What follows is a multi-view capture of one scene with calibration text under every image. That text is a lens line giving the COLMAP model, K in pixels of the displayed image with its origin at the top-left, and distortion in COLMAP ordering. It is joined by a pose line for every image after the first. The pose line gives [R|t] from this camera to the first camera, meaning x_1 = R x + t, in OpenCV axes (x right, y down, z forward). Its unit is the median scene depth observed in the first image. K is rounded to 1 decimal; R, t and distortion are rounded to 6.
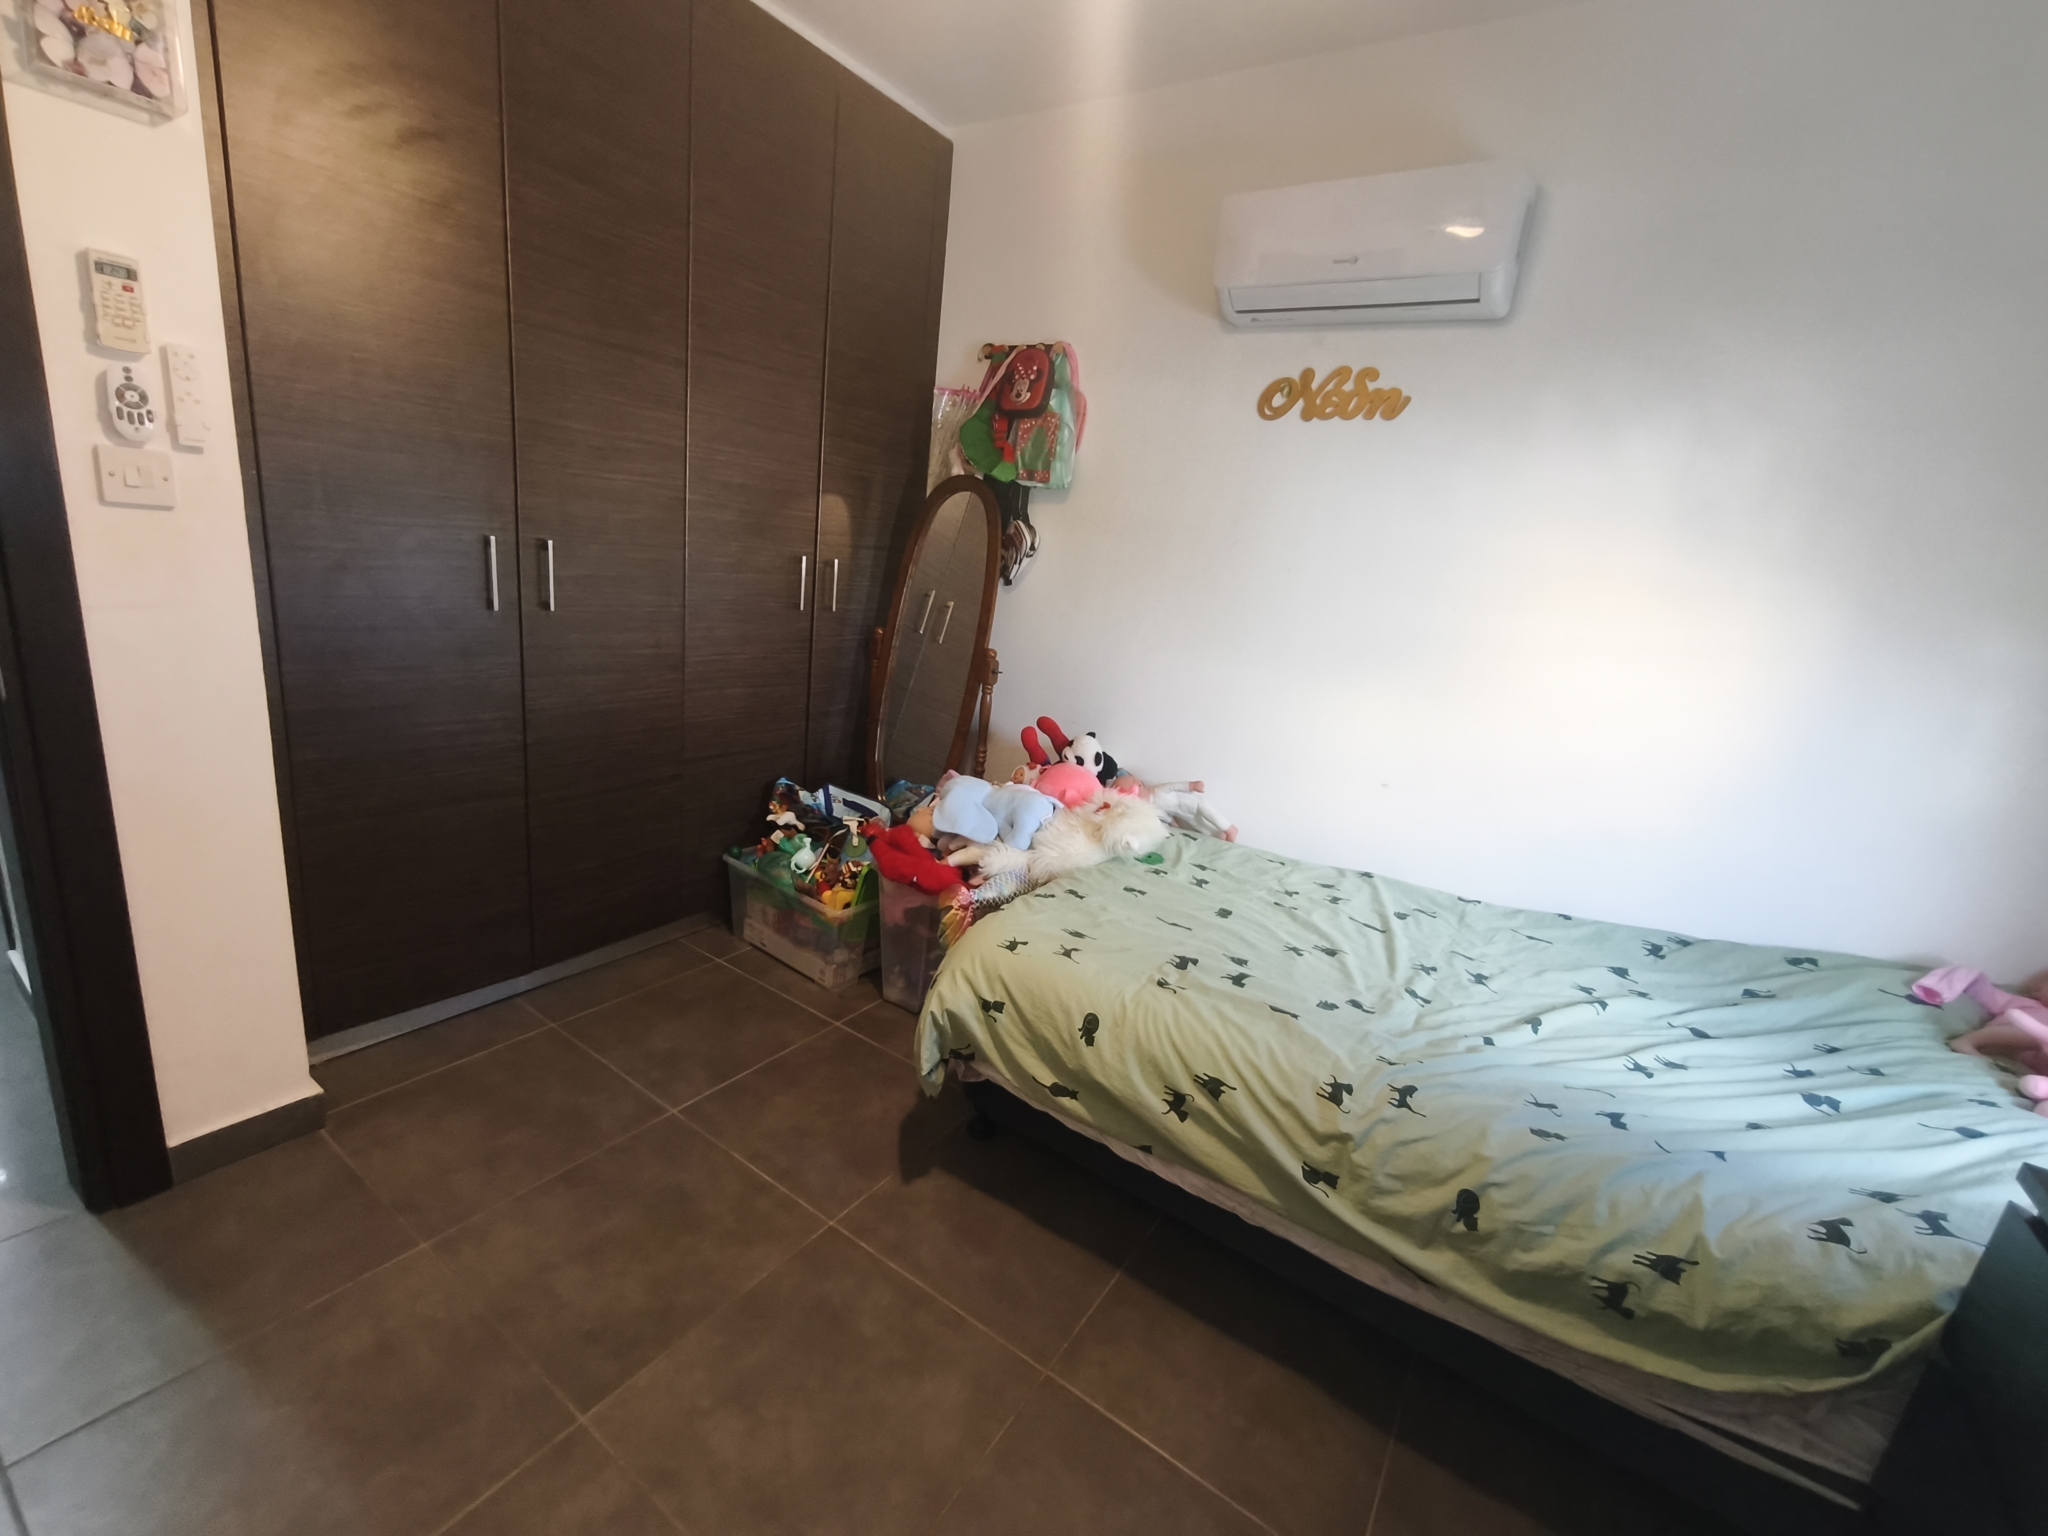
lens RADIAL K [[865.2, 0, 1026.7], [0, 865.2, 775.8], [0, 0, 1]] dist [-0.003859, 0.000460]
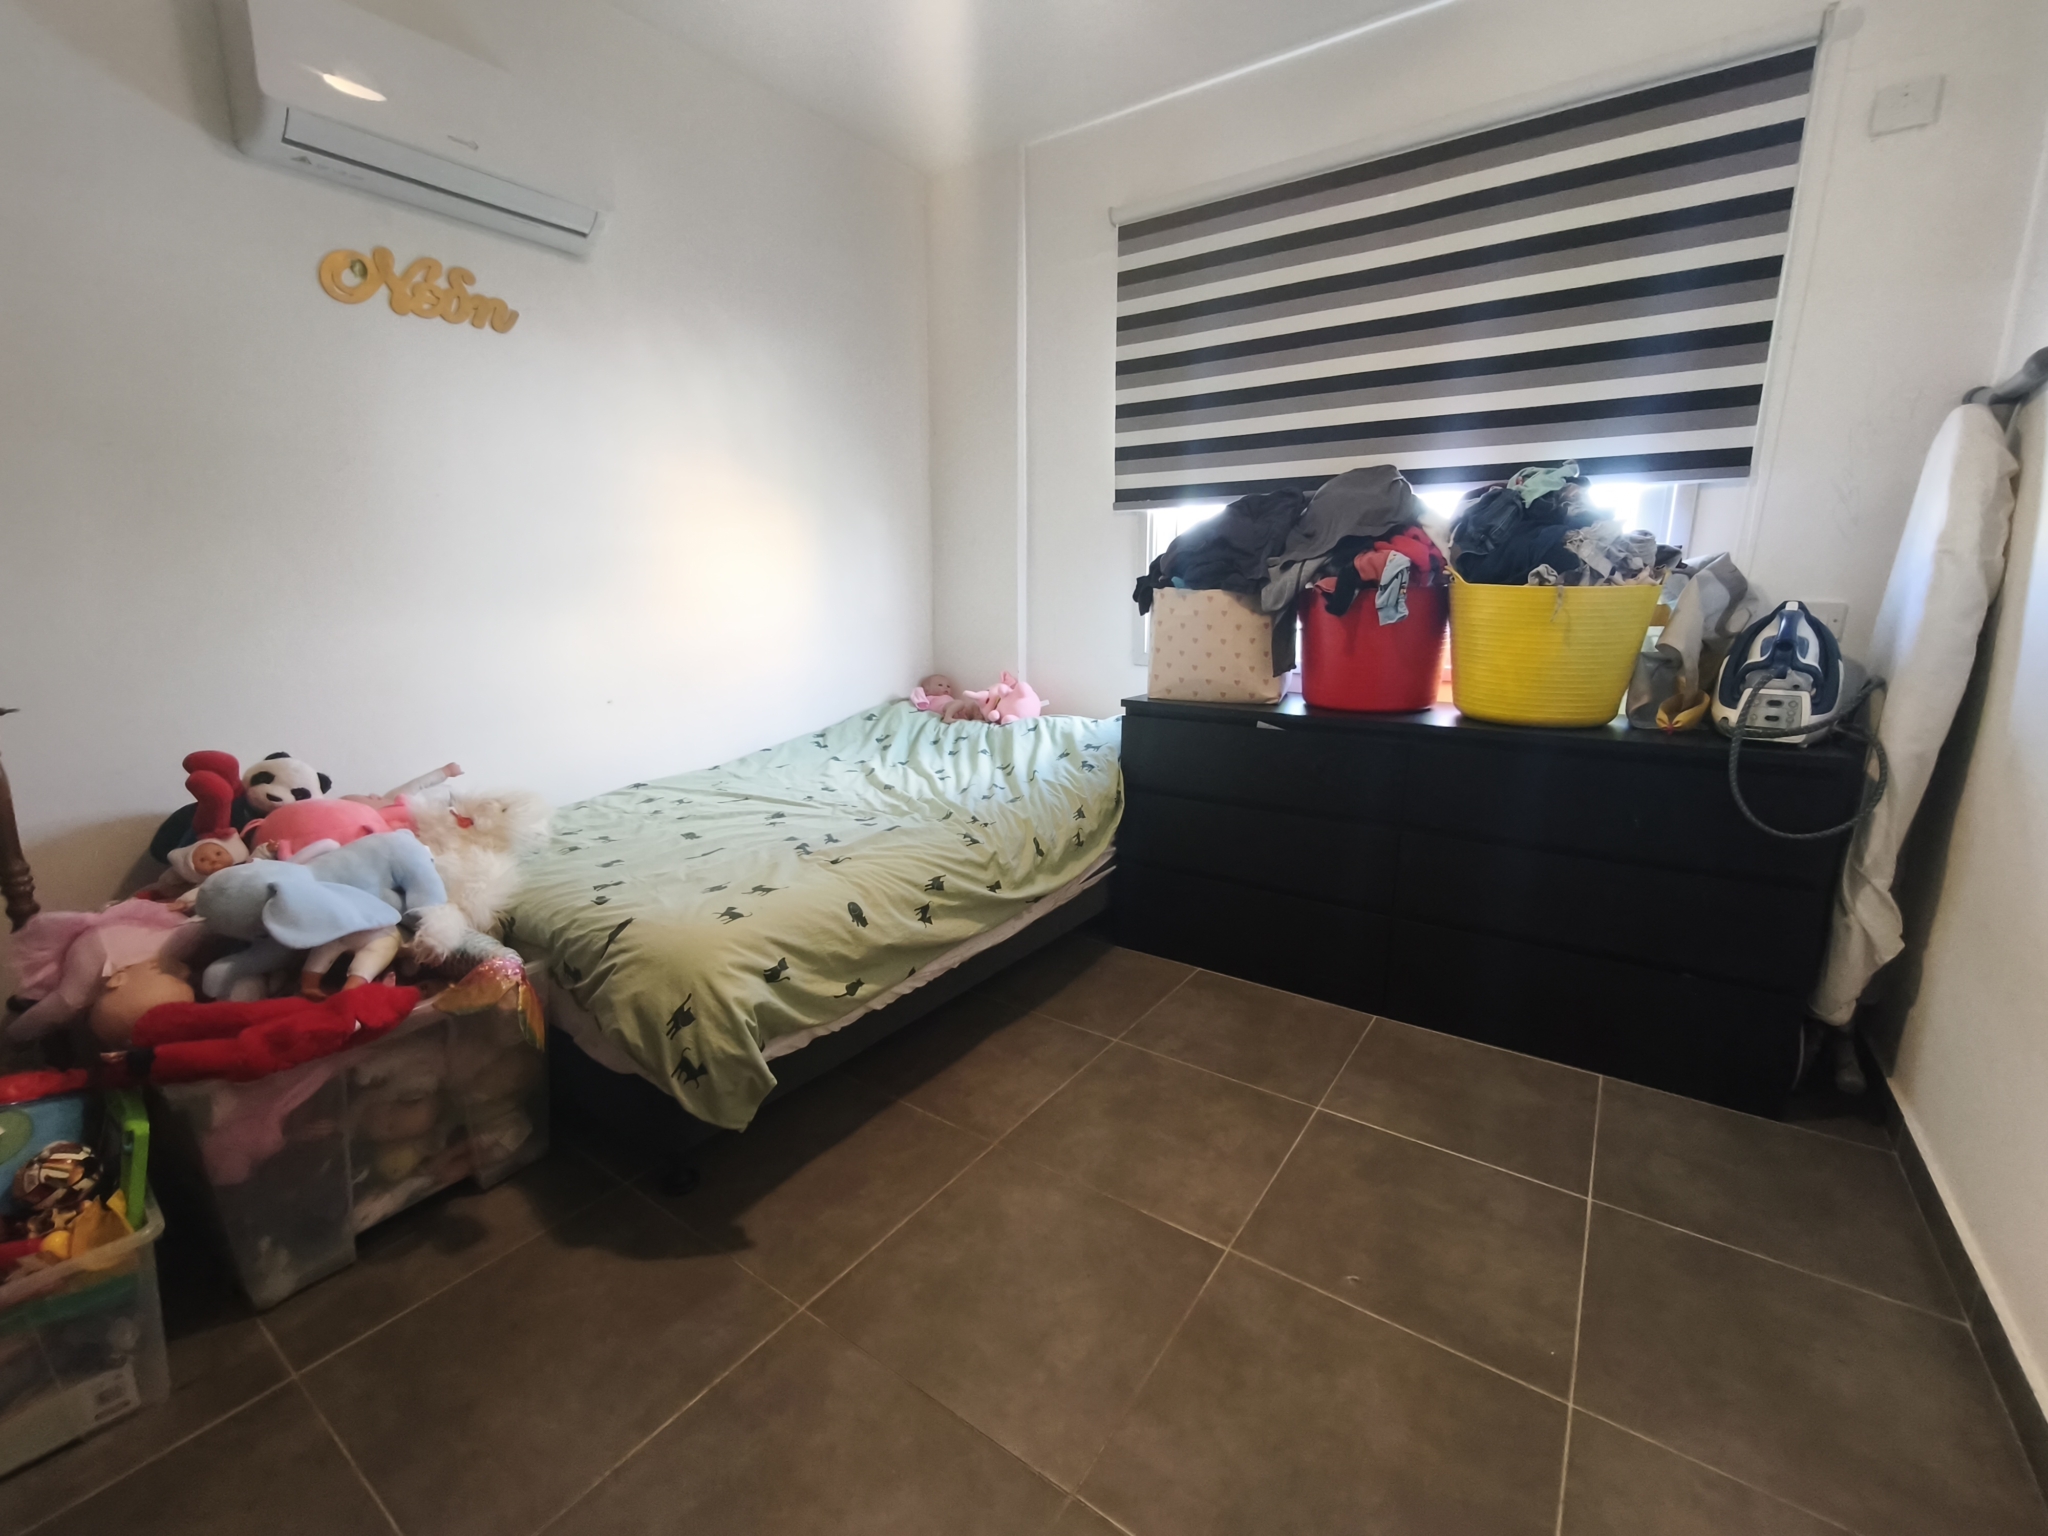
lens RADIAL K [[865.2, 0, 1026.7], [0, 865.2, 775.8], [0, 0, 1]] dist [-0.003859, 0.000460]
pose [[0.021924, -0.321110, 0.946788, -0.832651], [0.262075, 0.915745, 0.304513, -0.131184], [-0.964798, 0.241454, 0.104232, 0.598463]]
